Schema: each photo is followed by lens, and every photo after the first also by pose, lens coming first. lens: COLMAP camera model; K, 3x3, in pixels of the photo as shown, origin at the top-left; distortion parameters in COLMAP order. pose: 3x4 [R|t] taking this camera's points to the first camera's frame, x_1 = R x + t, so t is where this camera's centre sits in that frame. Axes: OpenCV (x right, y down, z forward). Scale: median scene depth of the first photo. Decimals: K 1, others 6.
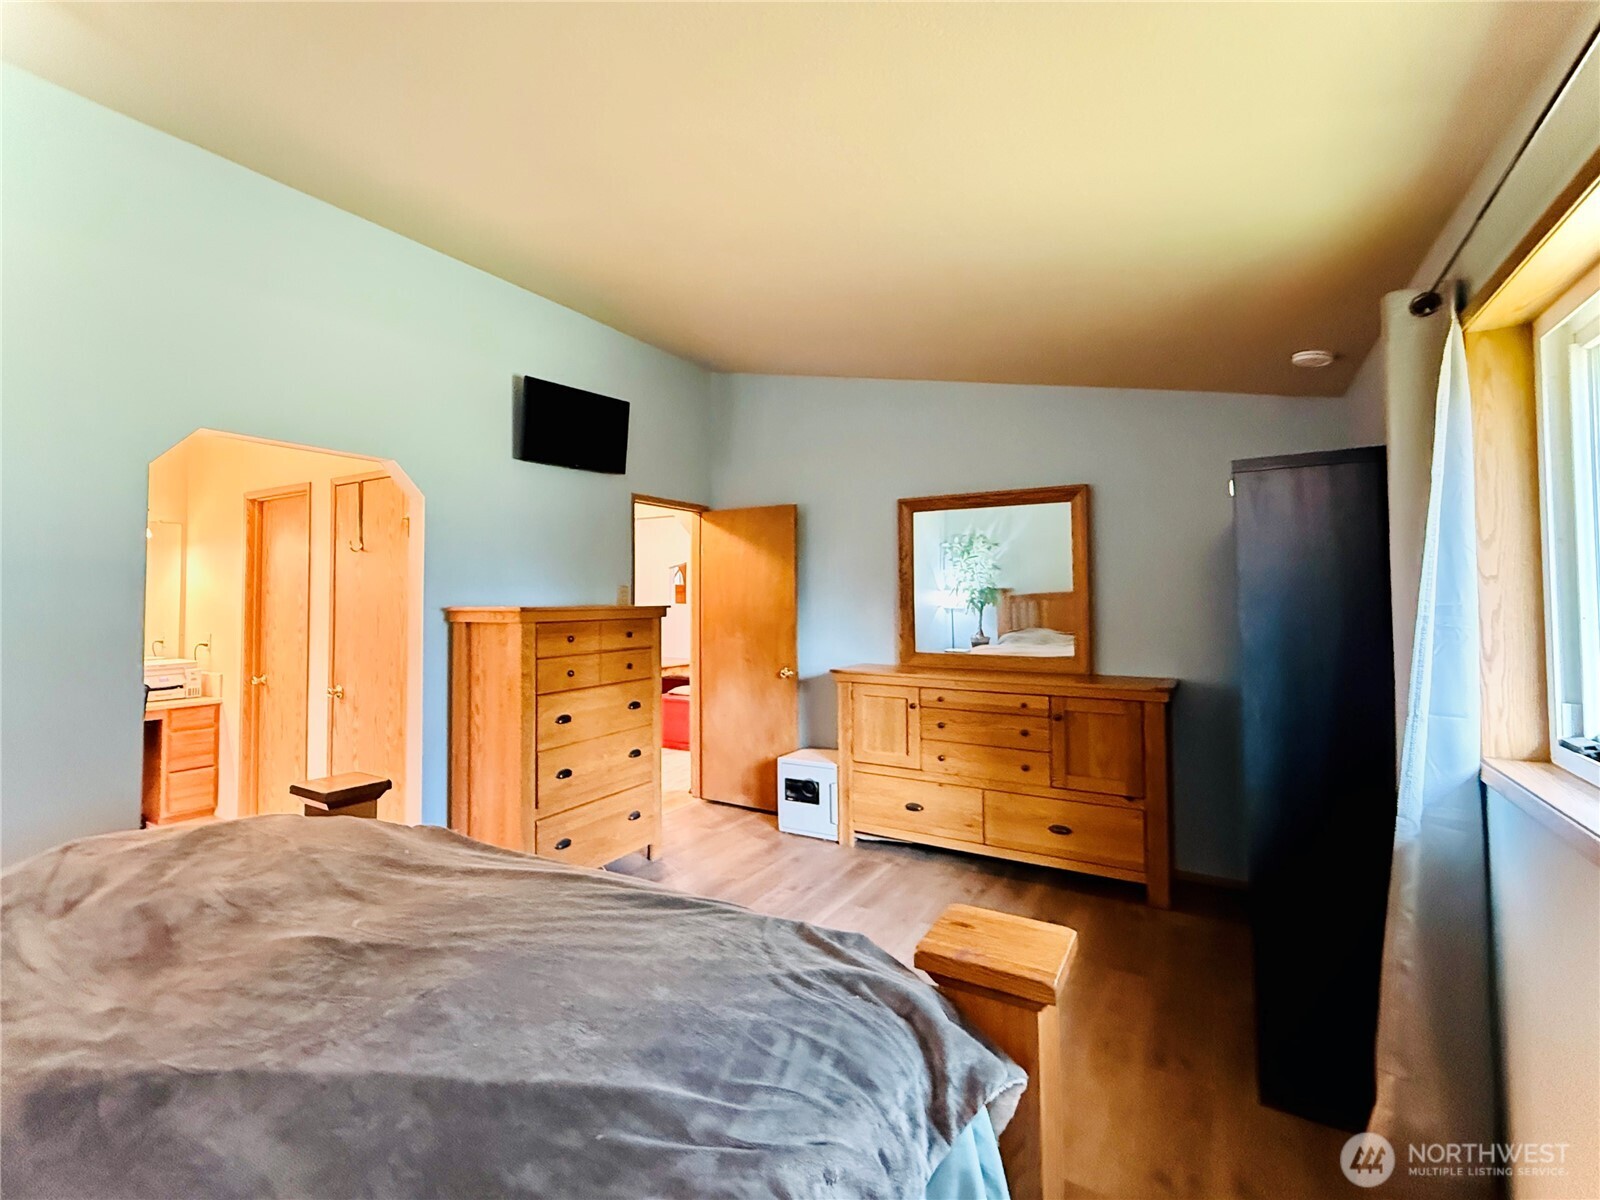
lens RADIAL K [[797.4, 0, 798.8], [0, 797.4, 561.5], [0, 0, 1]] dist [0.000760, 0.000398]
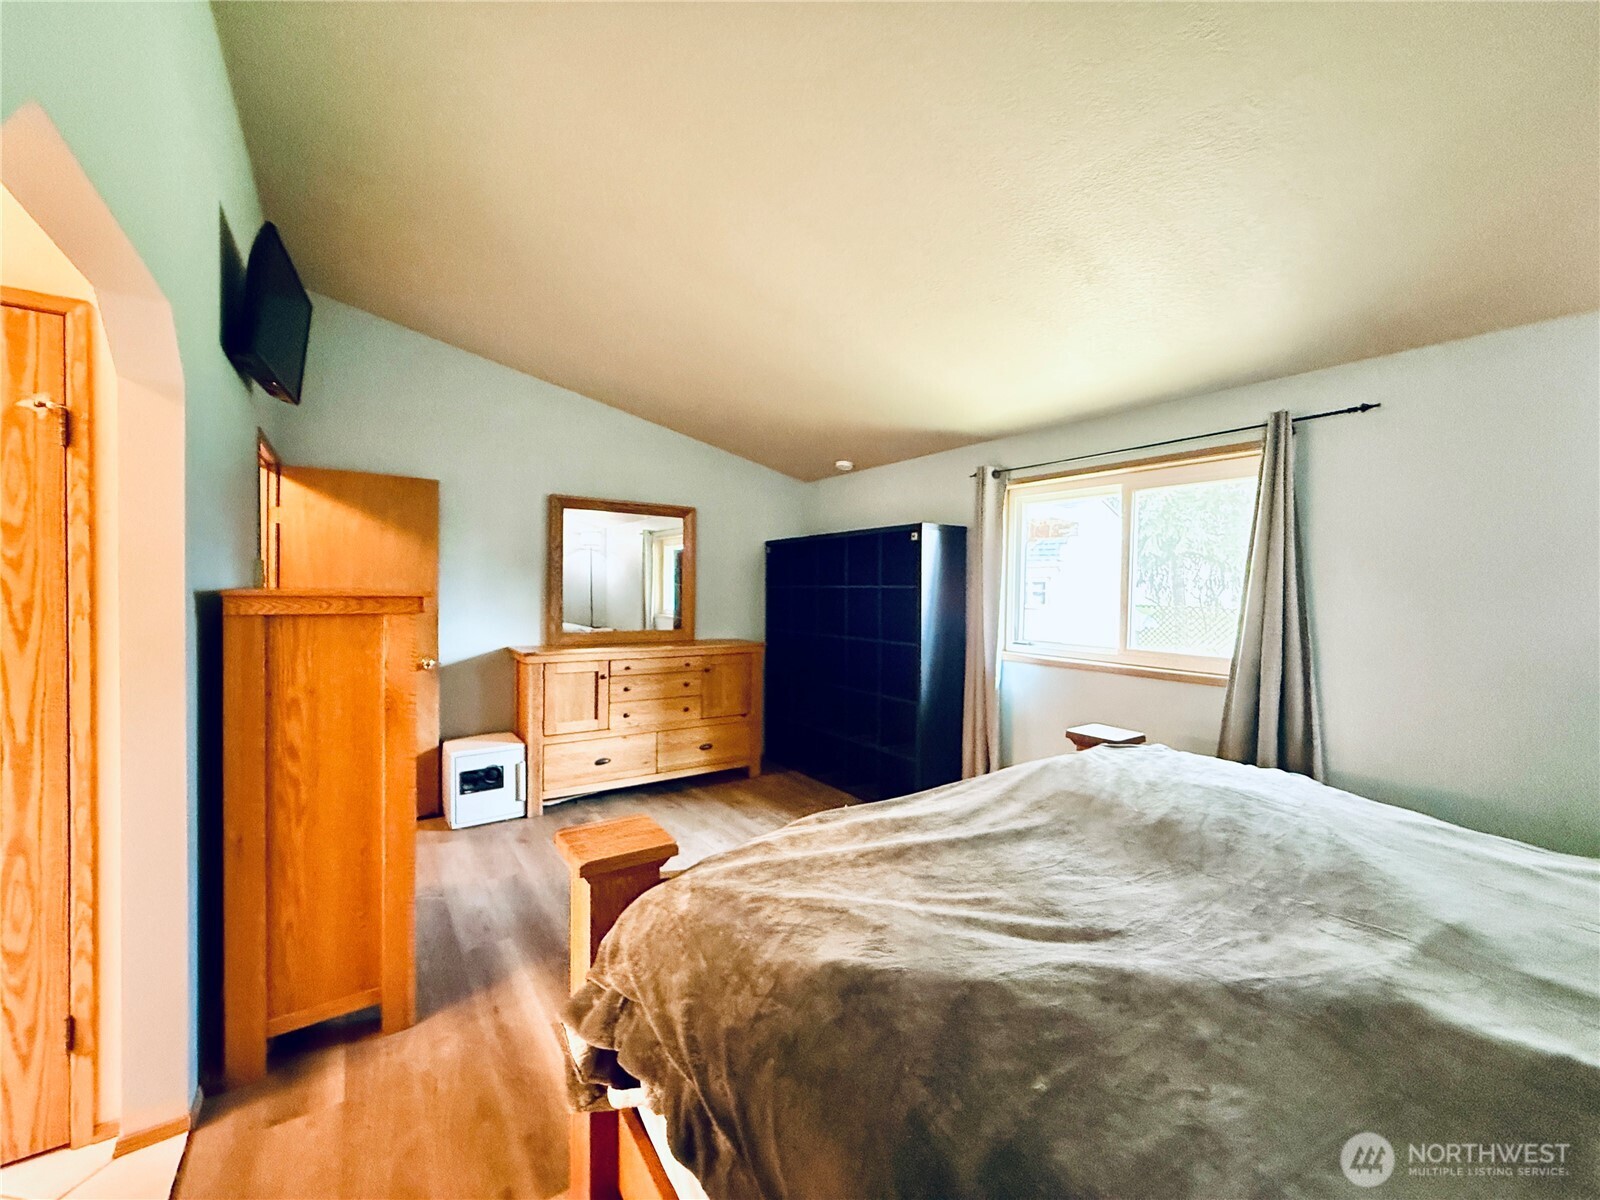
lens RADIAL K [[637.5, 0, 800.0], [0, 637.5, 600.0], [0, 0, 1]] dist [-0.001903, 0.000641]
pose [[0.367763, -0.004936, 0.929906, -0.581298], [-0.057630, 0.997943, 0.028089, 0.022877], [-0.928132, -0.063921, 0.366722, 0.365545]]
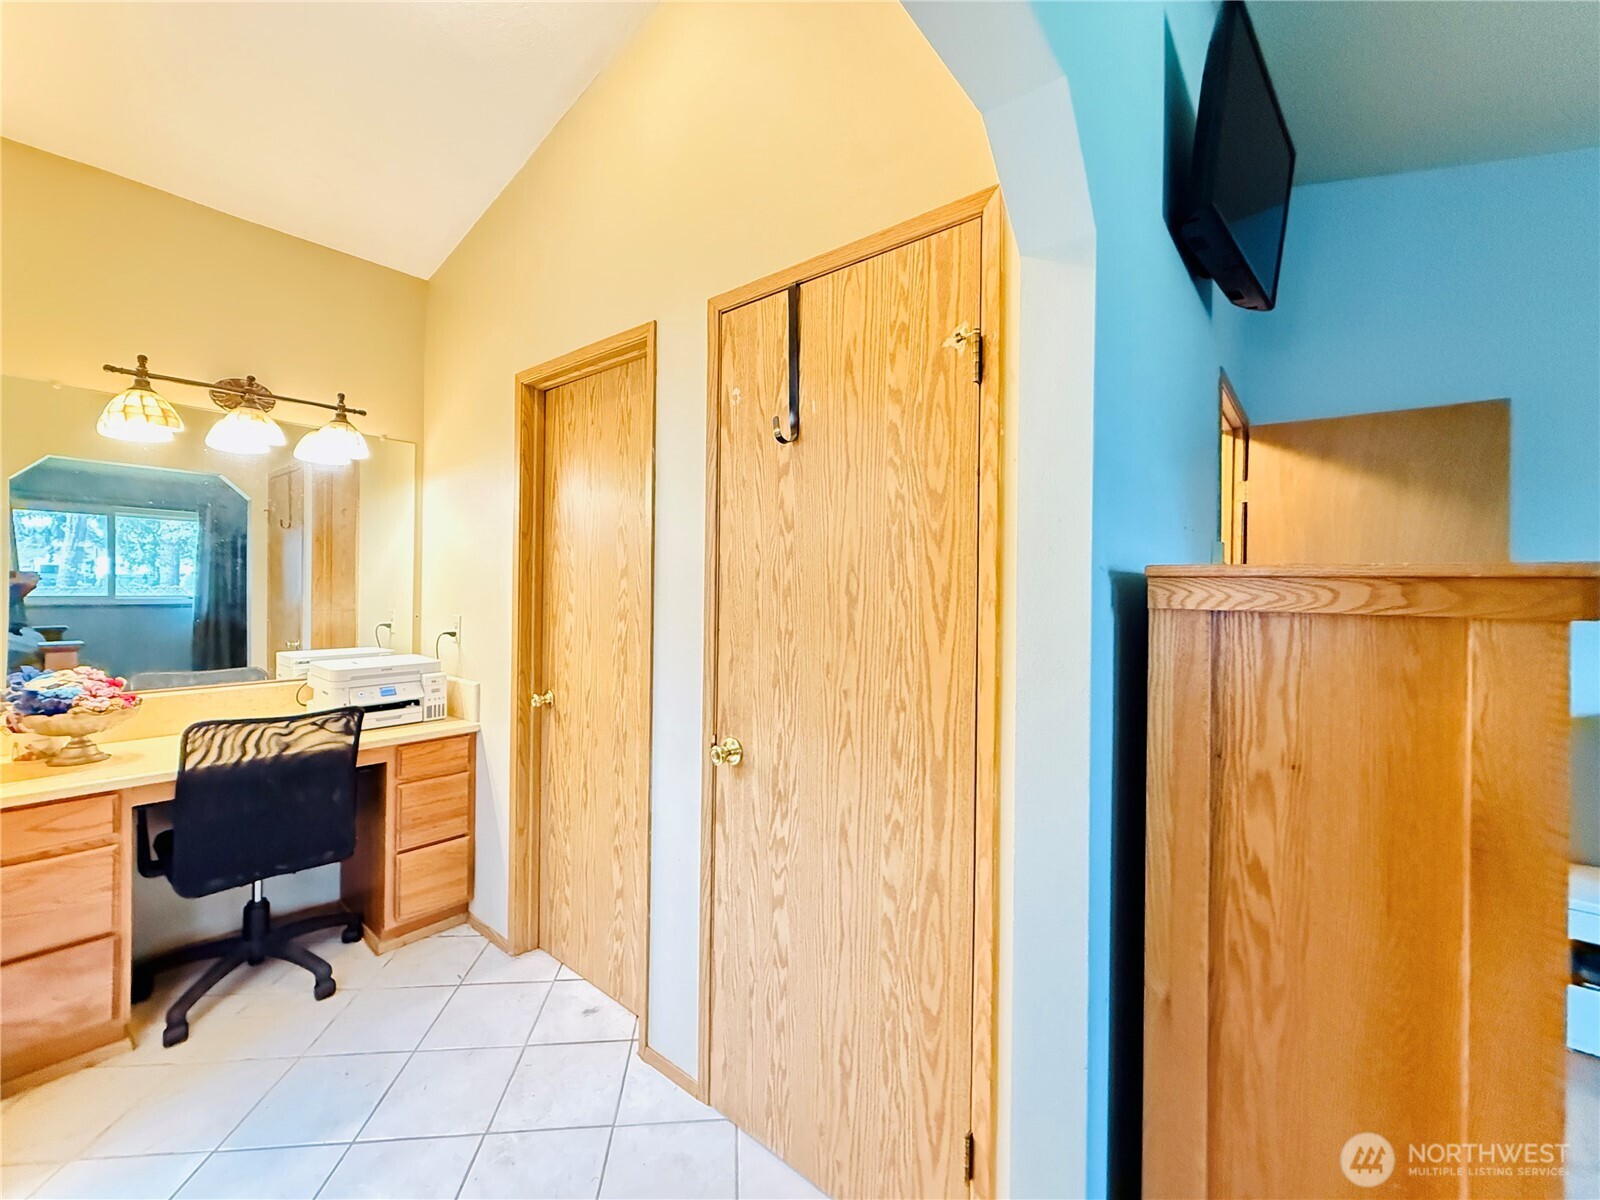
lens RADIAL K [[634.1, 0, 802.4], [0, 634.1, 585.8], [0, 0, 1]] dist [-0.000705, 0.000059]
pose [[0.993998, 0.021445, -0.107275, -0.454349], [-0.017468, 0.999130, 0.037874, 0.047609], [0.107994, -0.035773, 0.993508, 0.584219]]
